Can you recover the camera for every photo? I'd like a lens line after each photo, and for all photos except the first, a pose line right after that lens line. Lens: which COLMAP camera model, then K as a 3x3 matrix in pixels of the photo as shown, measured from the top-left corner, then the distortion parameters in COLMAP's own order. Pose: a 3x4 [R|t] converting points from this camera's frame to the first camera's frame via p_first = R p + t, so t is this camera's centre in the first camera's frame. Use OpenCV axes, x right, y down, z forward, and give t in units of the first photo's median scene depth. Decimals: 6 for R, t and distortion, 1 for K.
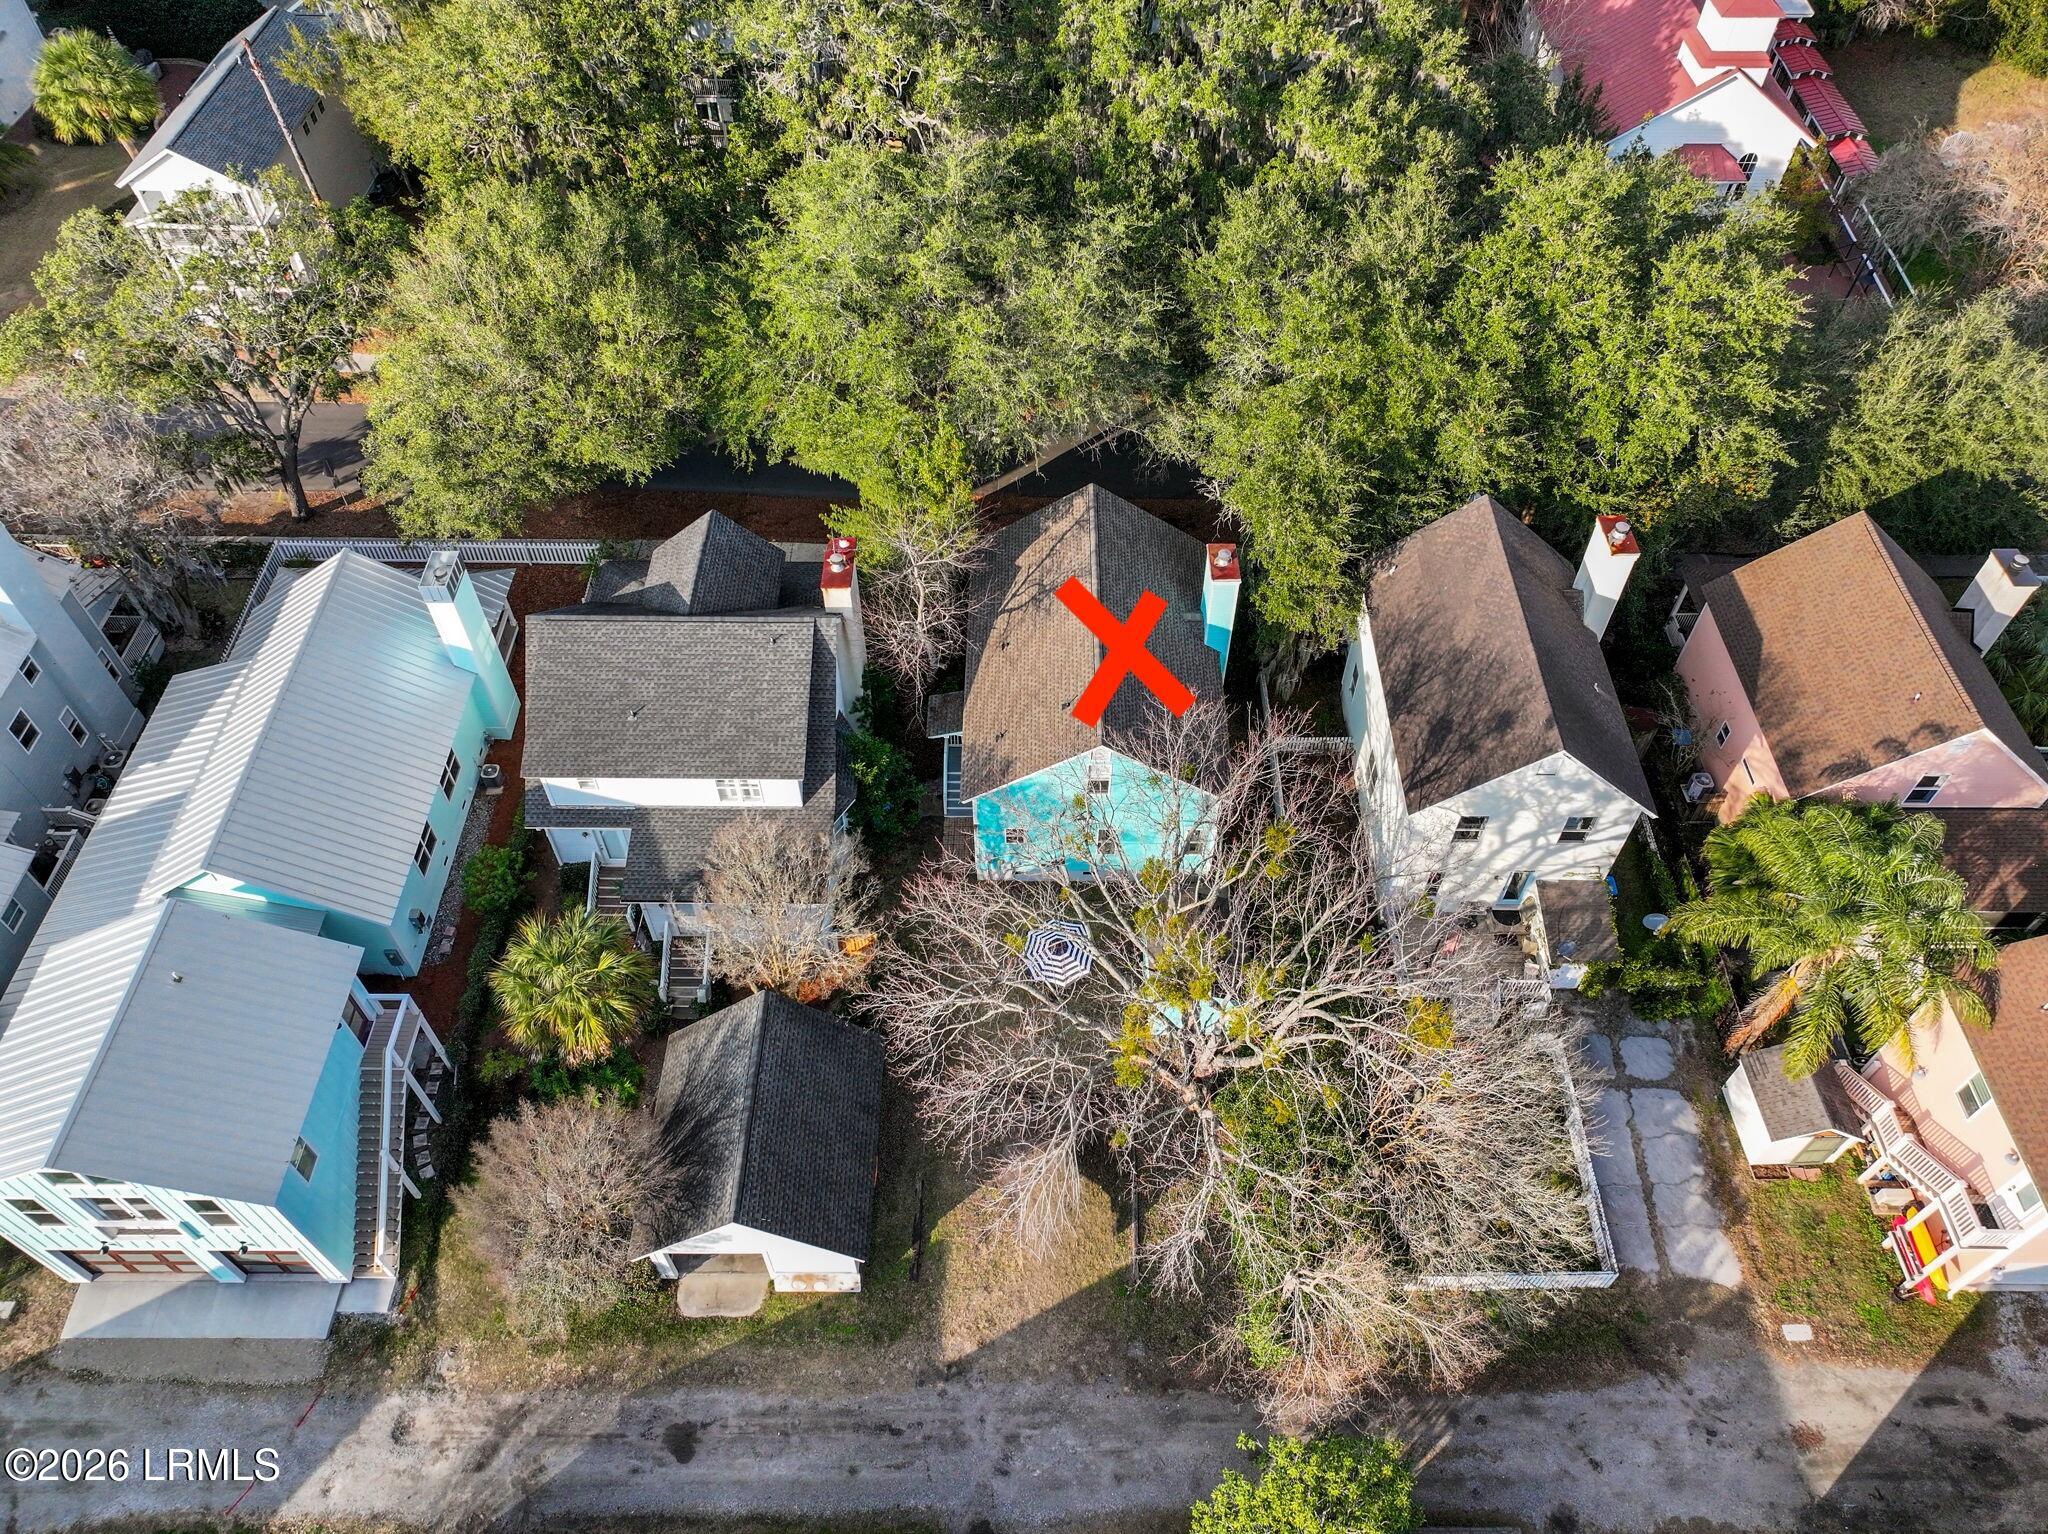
lens RADIAL K [[1424.4, 0, 1024.0], [0, 1424.4, 767.0], [0, 0, 1]] dist [0.008369, 0.001434]
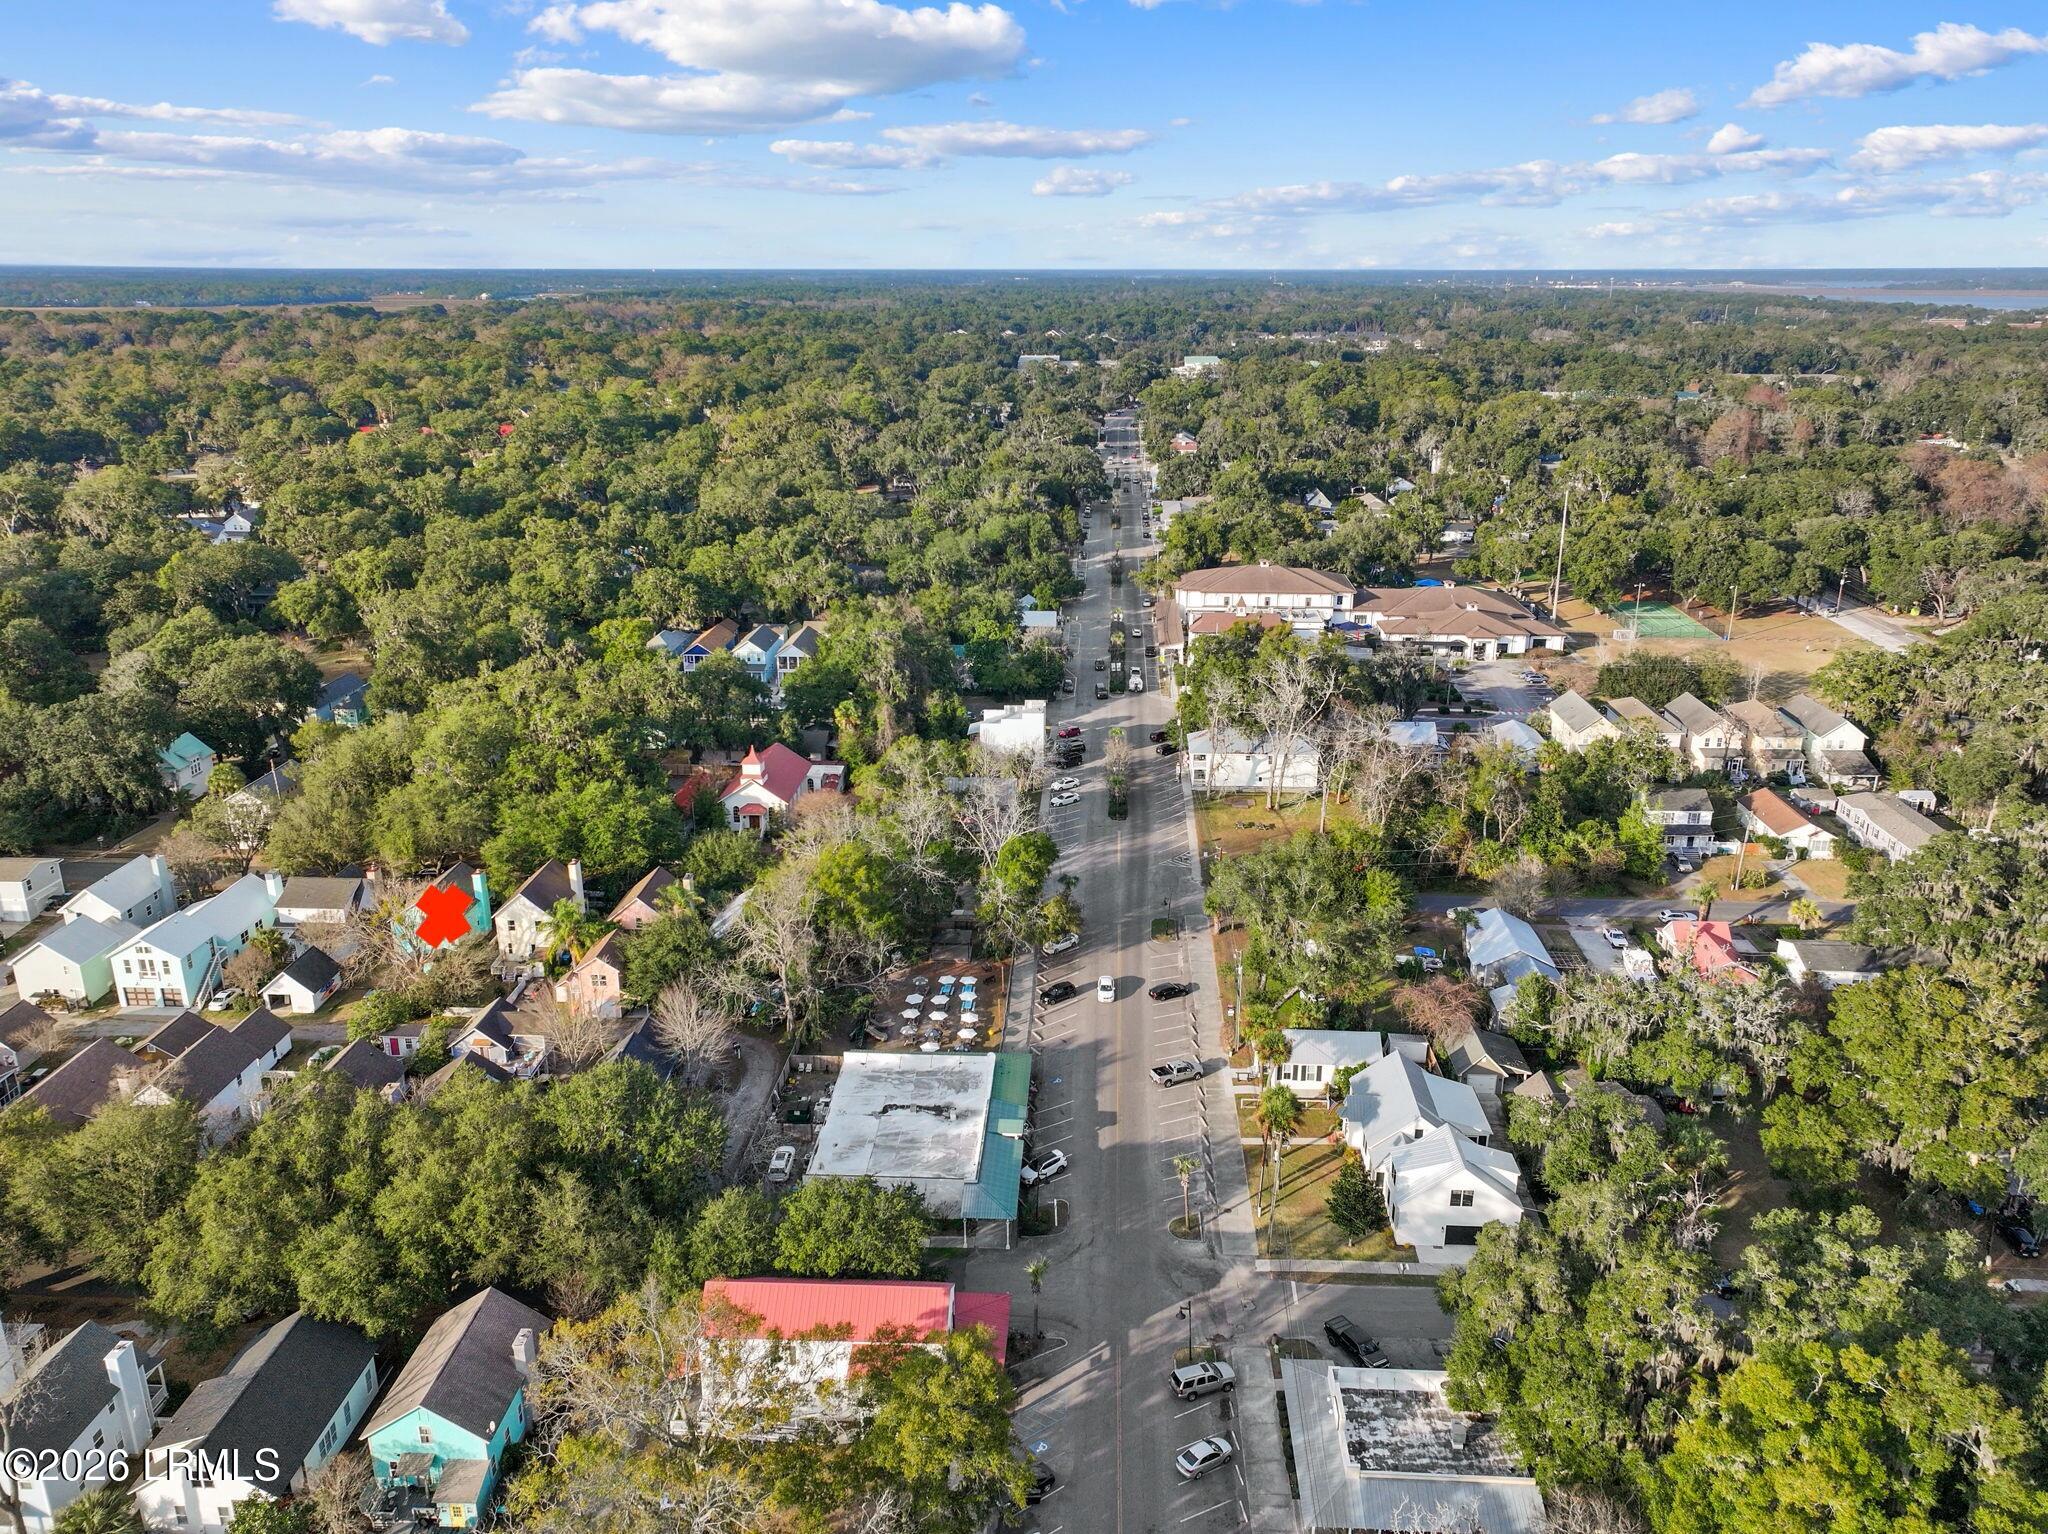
lens RADIAL K [[1424.4, 0, 1024.0], [0, 1424.4, 767.0], [0, 0, 1]] dist [0.008369, 0.001434]
pose [[0.999246, 0.012331, -0.036807, 1.723567], [-0.029758, 0.852192, -0.522382, 1.551388], [0.024925, 0.523084, 0.851917, -2.328195]]
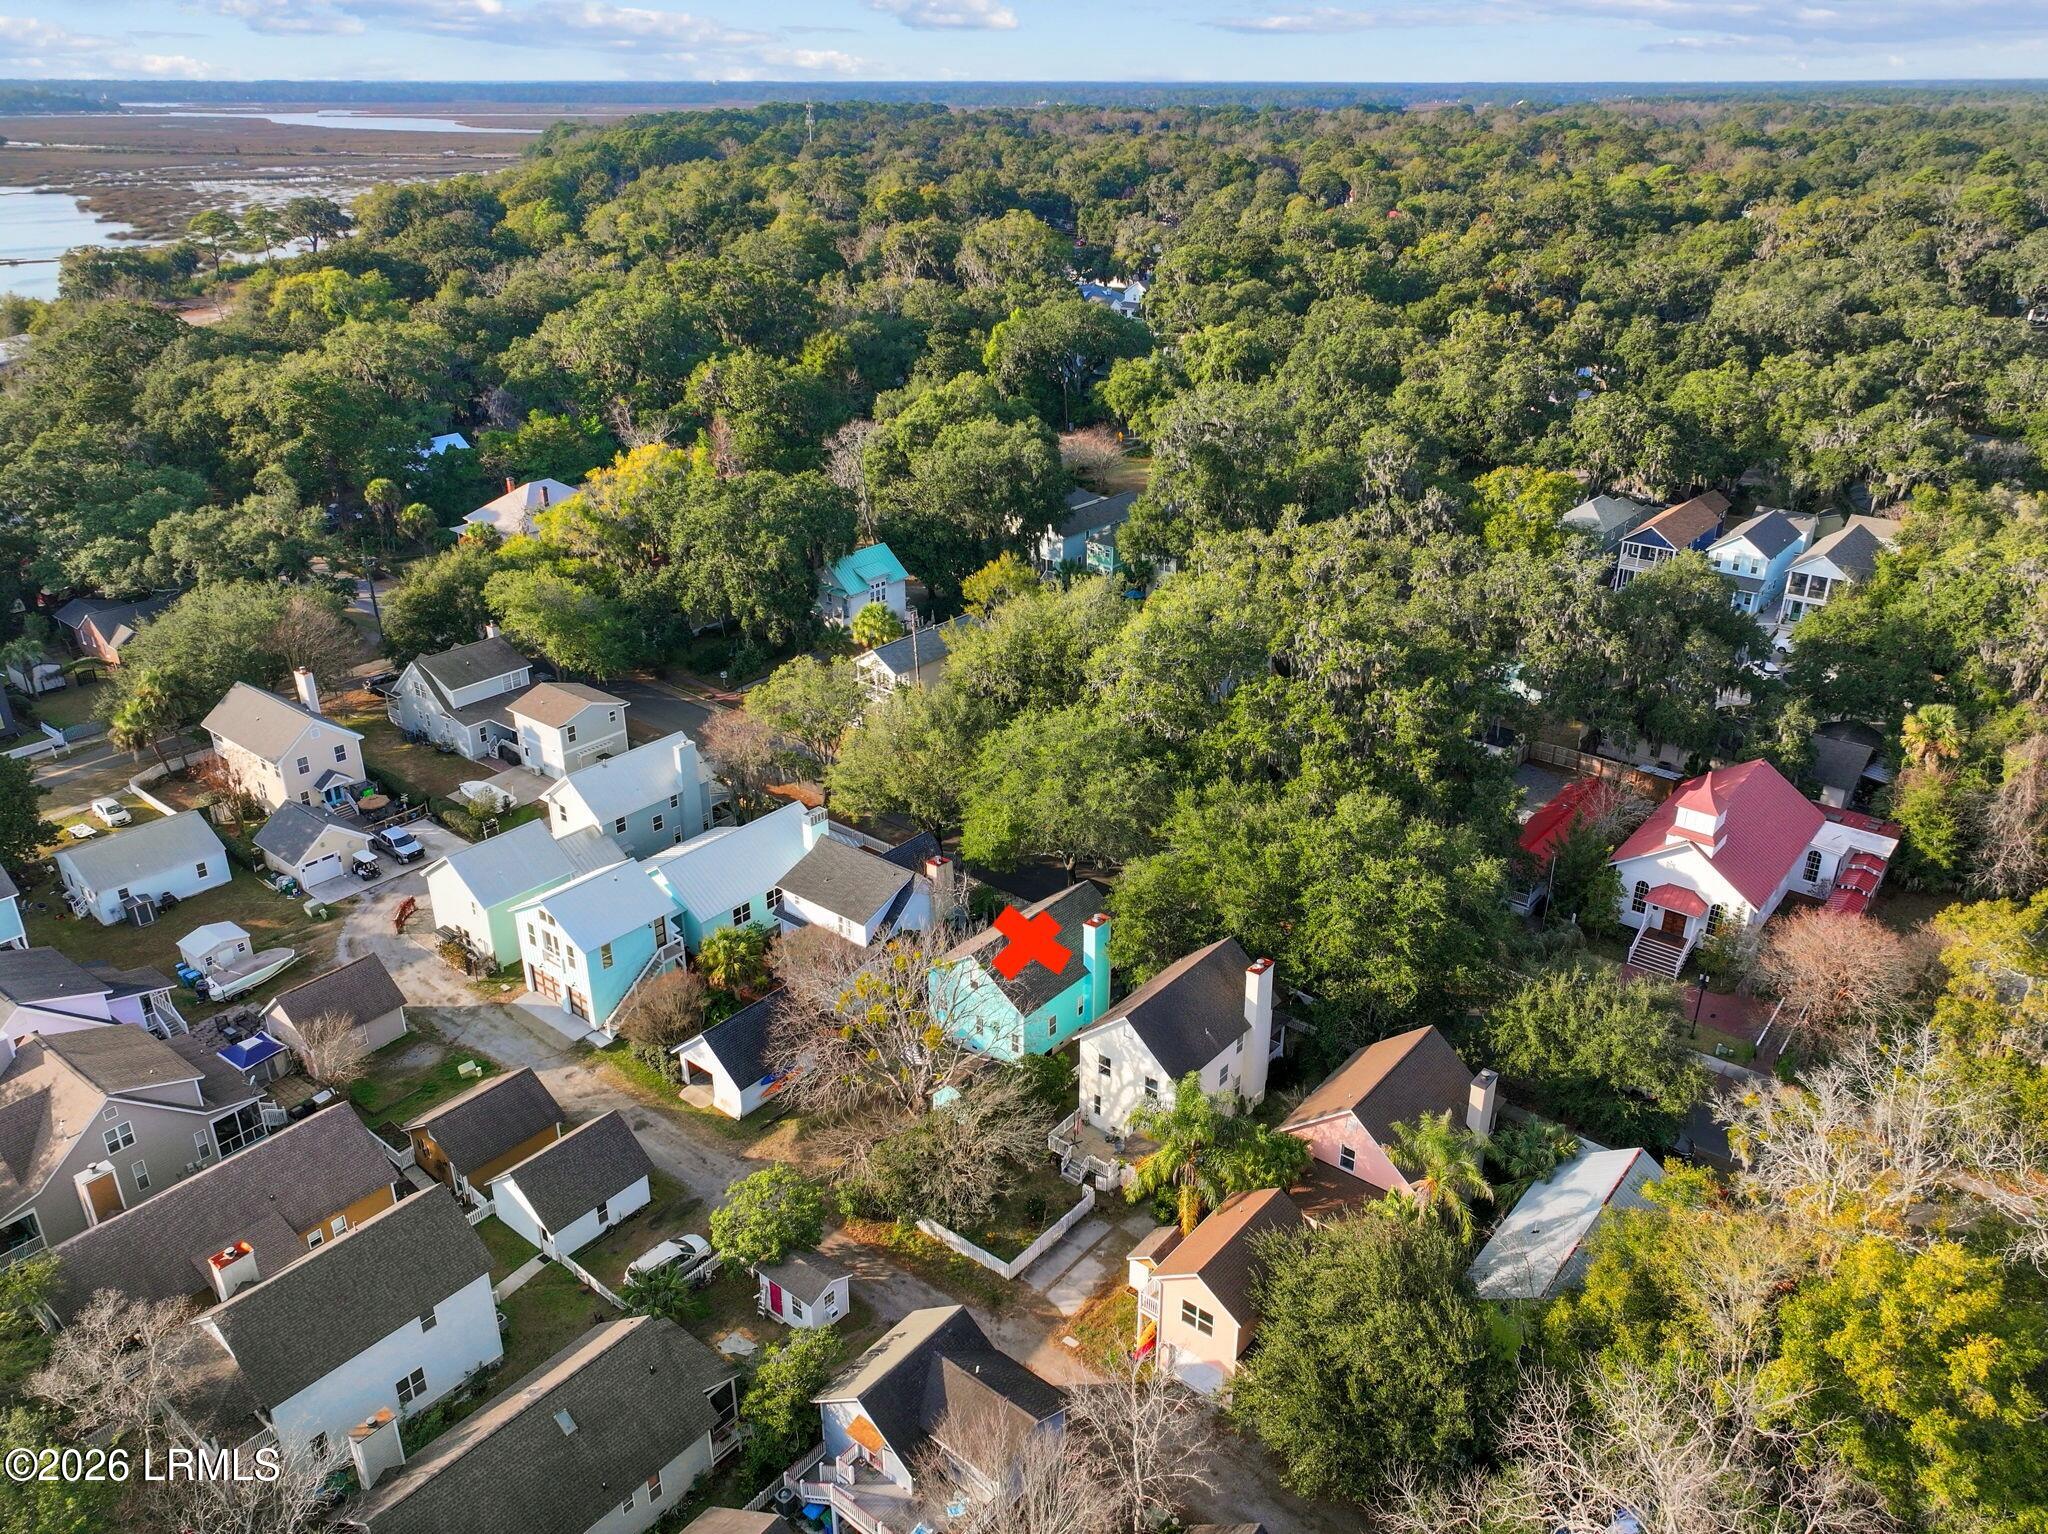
lens RADIAL K [[1471.7, 0, 1044.4], [0, 1471.7, 768.8], [0, 0, 1]] dist [0.006576, 0.006047]
pose [[0.783622, 0.261777, -0.563391, 1.169368], [-0.479223, 0.831815, -0.280053, 0.280918], [0.395326, 0.489446, 0.777278, -0.694869]]
